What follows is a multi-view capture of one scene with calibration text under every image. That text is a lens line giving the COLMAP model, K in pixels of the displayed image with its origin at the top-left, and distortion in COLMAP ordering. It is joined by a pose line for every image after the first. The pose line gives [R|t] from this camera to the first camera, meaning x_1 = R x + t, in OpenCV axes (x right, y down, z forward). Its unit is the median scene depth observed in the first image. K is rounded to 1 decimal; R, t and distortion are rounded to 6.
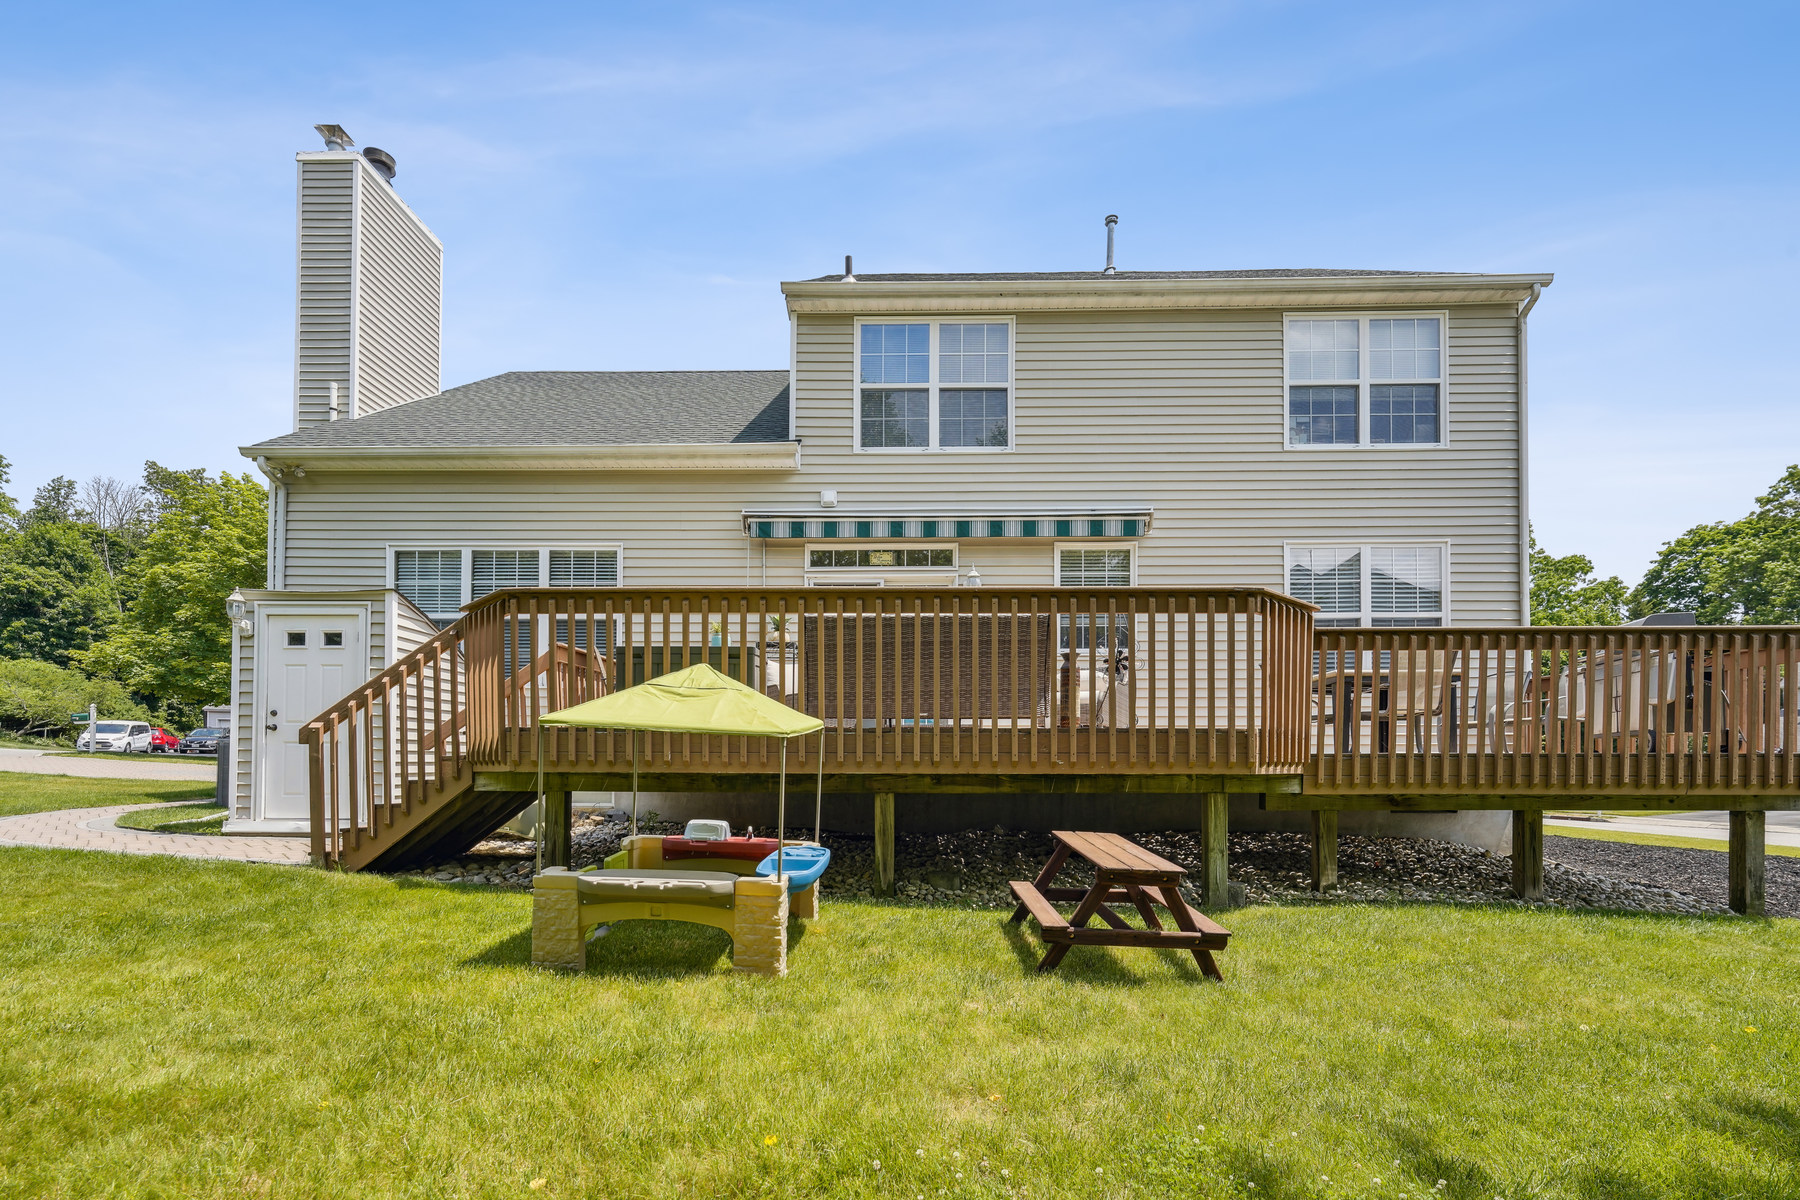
lens RADIAL K [[771.5, 0, 896.1], [0, 771.5, 749.7], [0, 0, 1]] dist [0.000830, 0.000739]
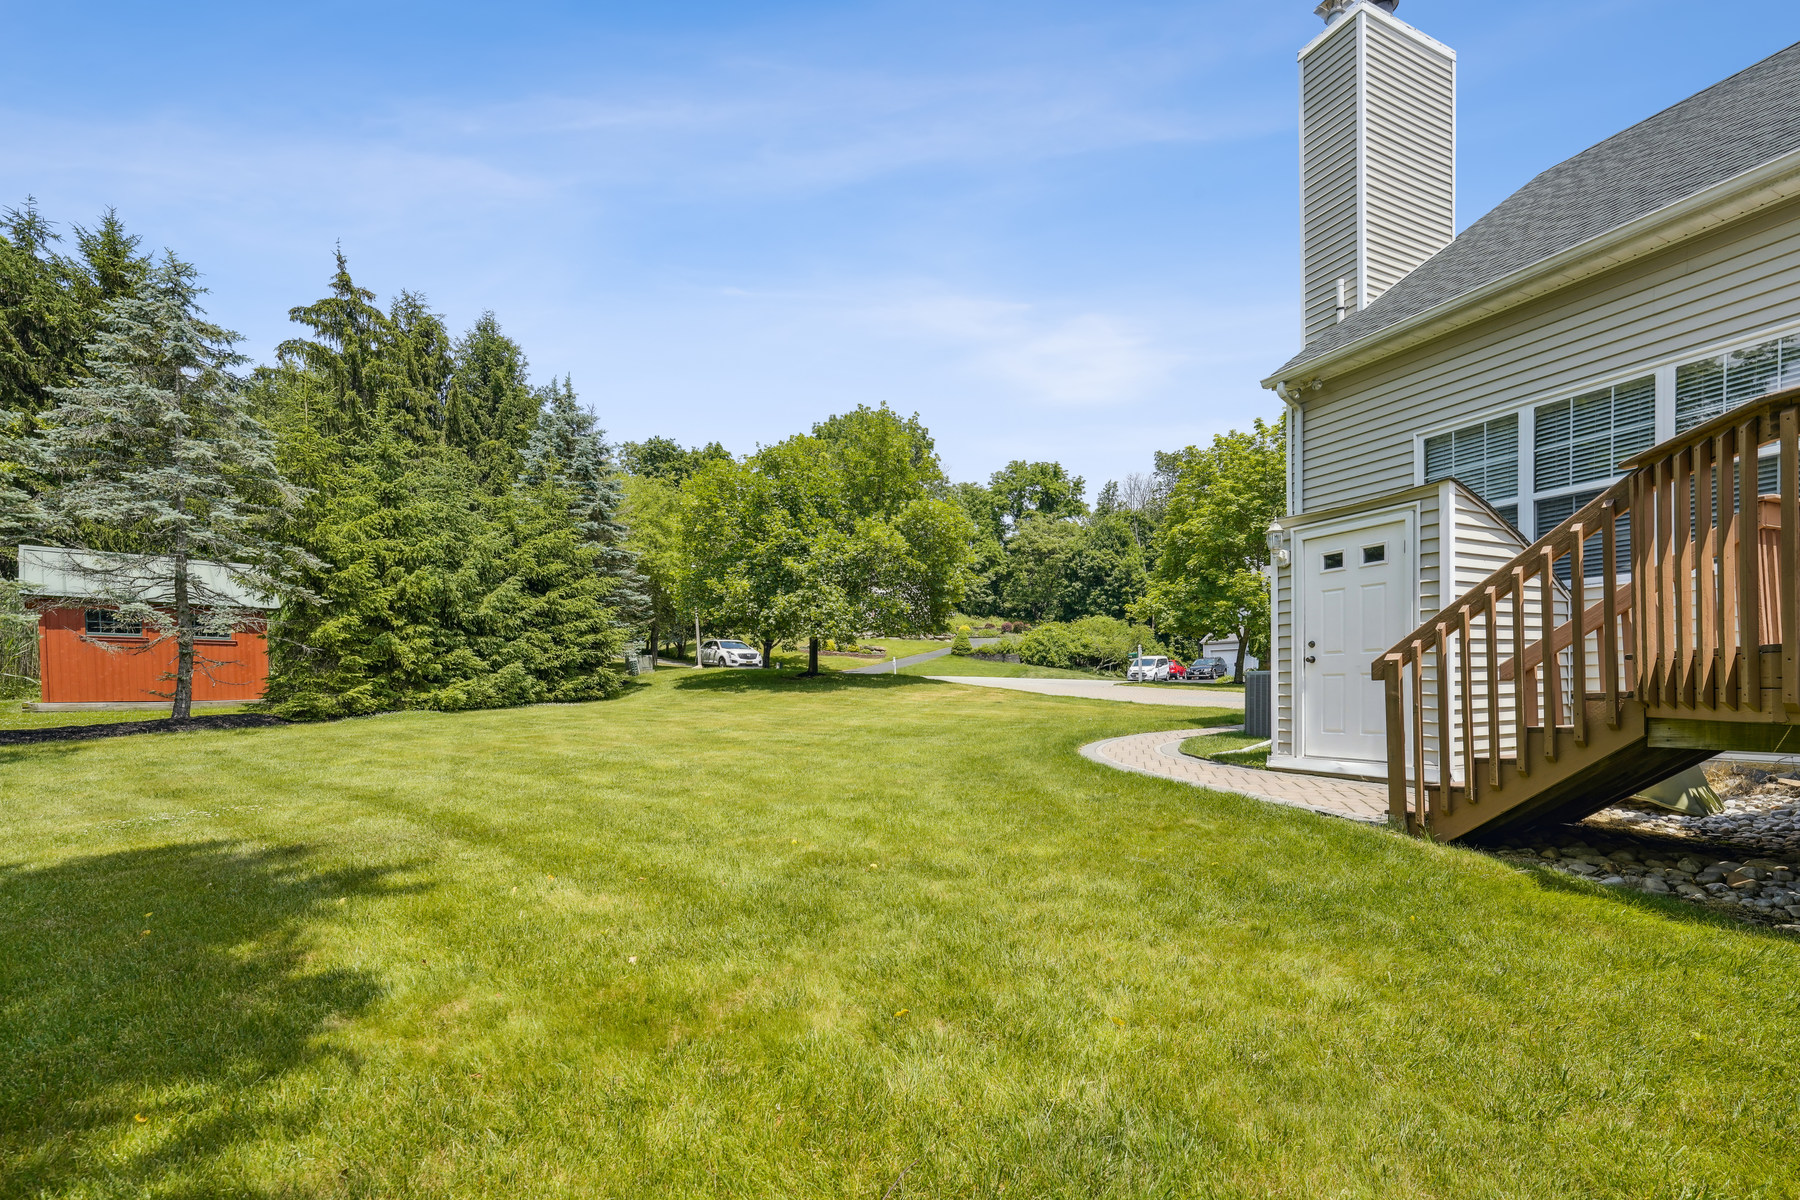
lens RADIAL K [[774.2, 0, 899.1], [0, 774.2, 693.1], [0, 0, 1]] dist [-0.001489, -0.000171]
pose [[0.459395, -0.008839, -0.888188, -0.176948], [0.037637, 0.999246, 0.009522, -0.013921], [0.887434, -0.037803, 0.459381, 0.106134]]
